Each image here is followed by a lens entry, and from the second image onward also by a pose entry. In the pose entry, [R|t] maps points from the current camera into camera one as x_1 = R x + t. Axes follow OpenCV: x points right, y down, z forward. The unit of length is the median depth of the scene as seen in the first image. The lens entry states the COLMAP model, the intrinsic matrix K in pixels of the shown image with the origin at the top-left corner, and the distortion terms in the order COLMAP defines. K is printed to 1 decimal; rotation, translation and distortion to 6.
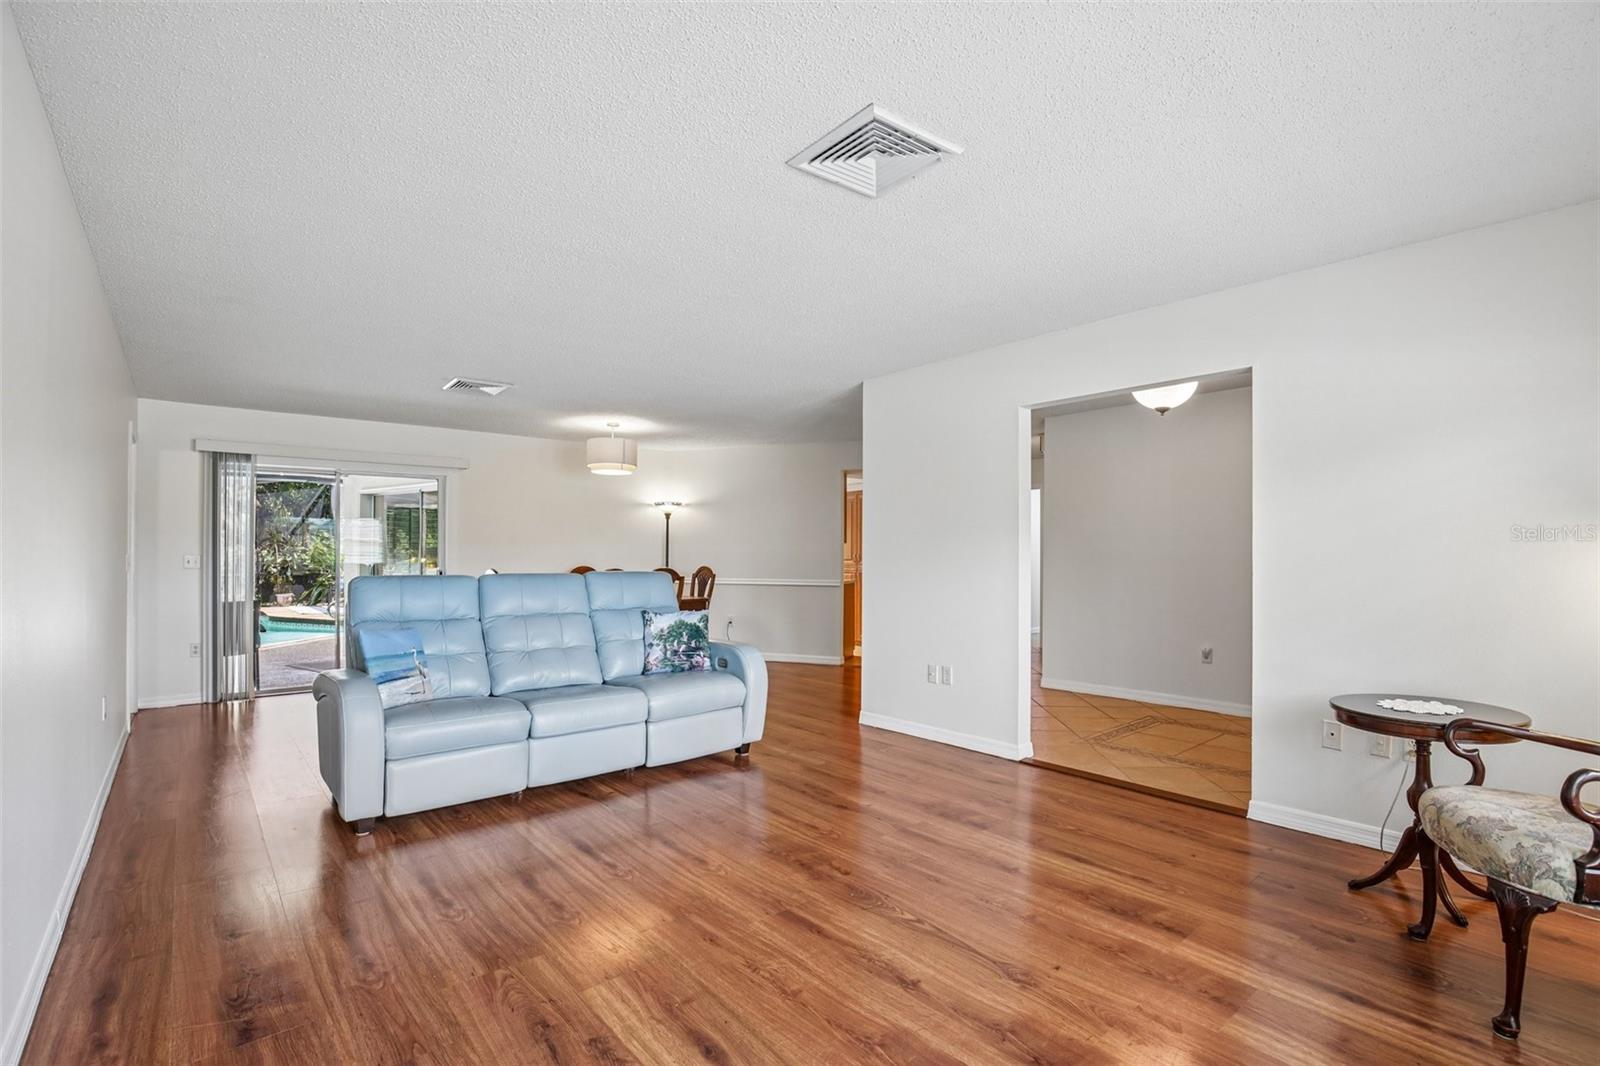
lens RADIAL K [[734.5, 0, 800.4], [0, 734.5, 542.8], [0, 0, 1]] dist [-0.031384, 0.004211]
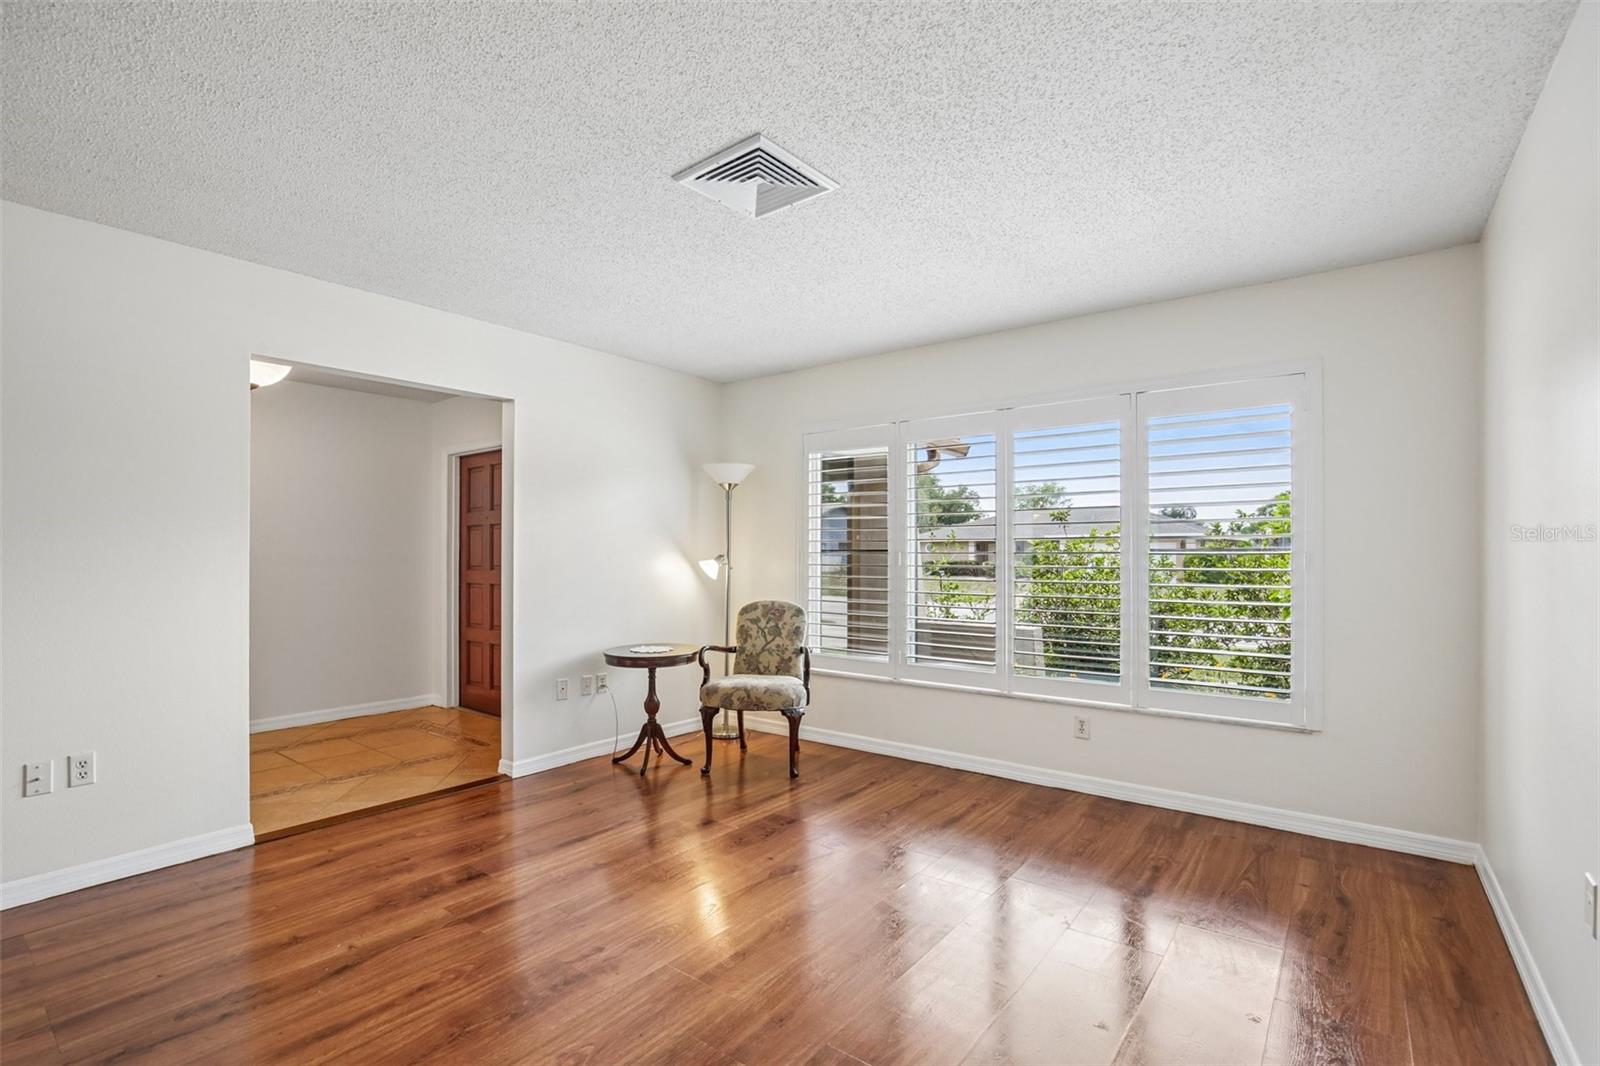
lens RADIAL K [[734.5, 0, 789.4], [0, 734.5, 541.0], [0, 0, 1]] dist [-0.031384, 0.004211]
pose [[-0.188905, 0.014051, 0.981895, -0.741012], [-0.007856, 0.999844, -0.015819, 0.008710], [-0.981964, -0.010702, -0.188765, 0.905111]]
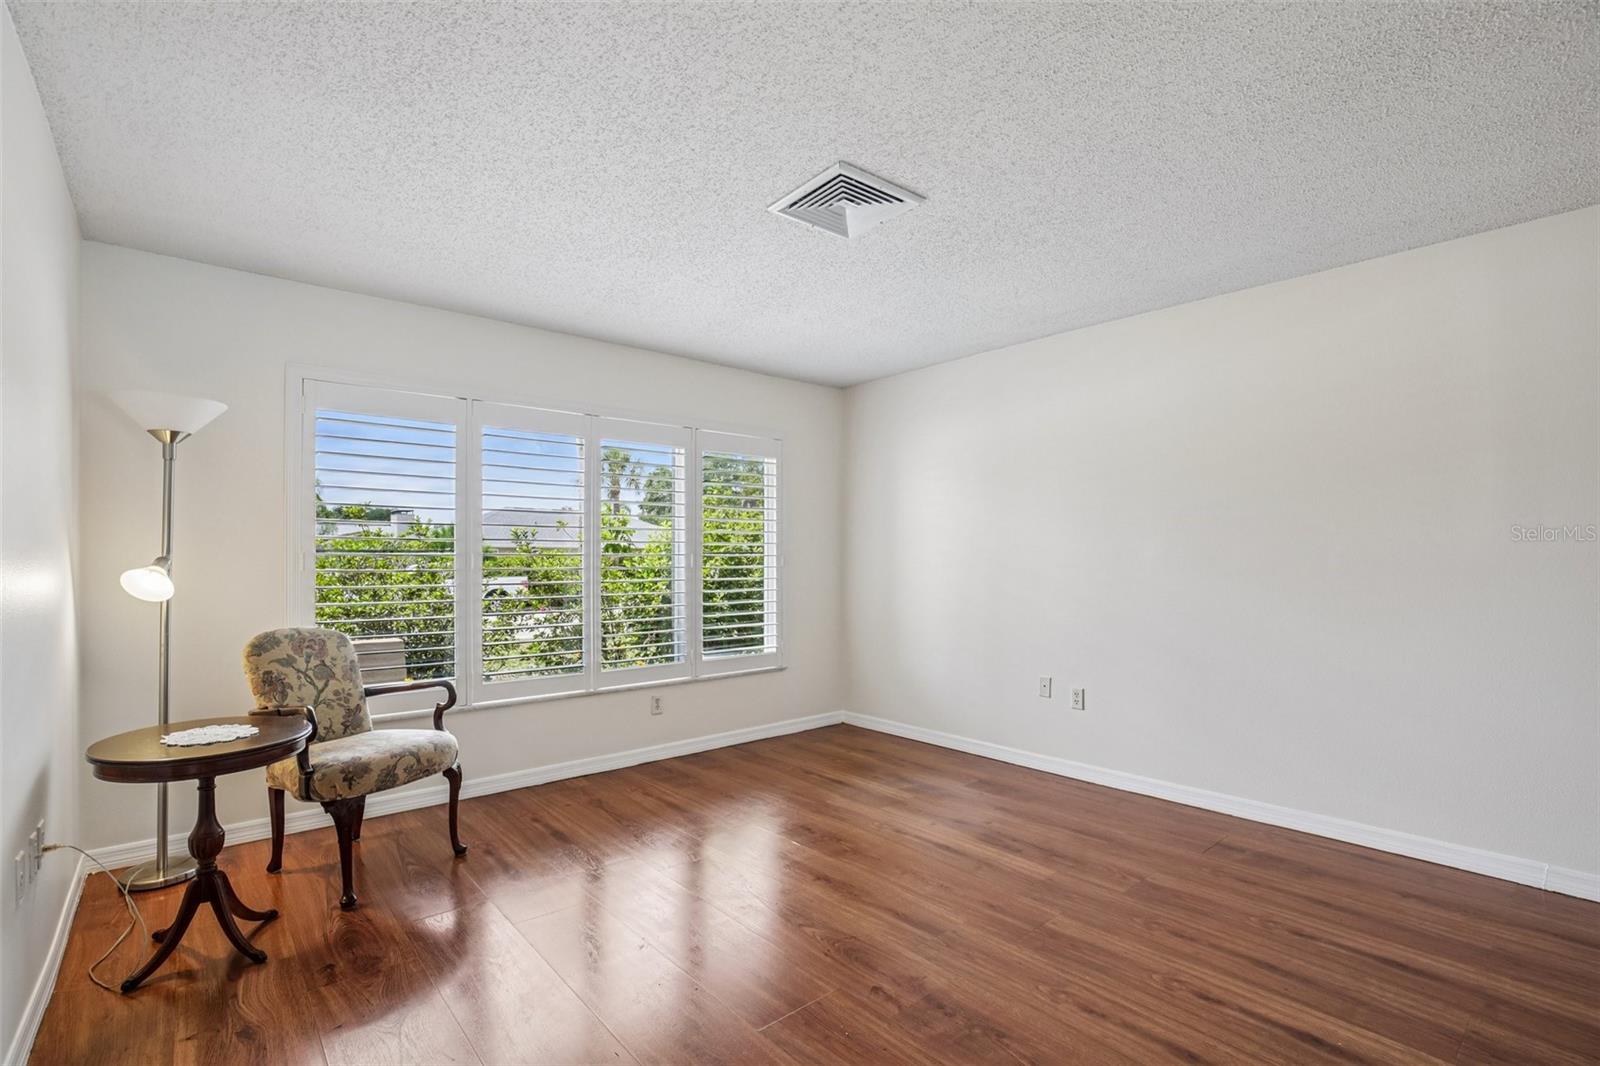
lens RADIAL K [[734.5, 0, 798.6], [0, 734.5, 541.7], [0, 0, 1]] dist [-0.031384, 0.004211]
pose [[-0.999985, -0.002292, 0.005024, 0.132515], [-0.002424, 0.999646, -0.026483, 0.017567], [-0.004961, -0.026495, -0.999637, 1.665192]]
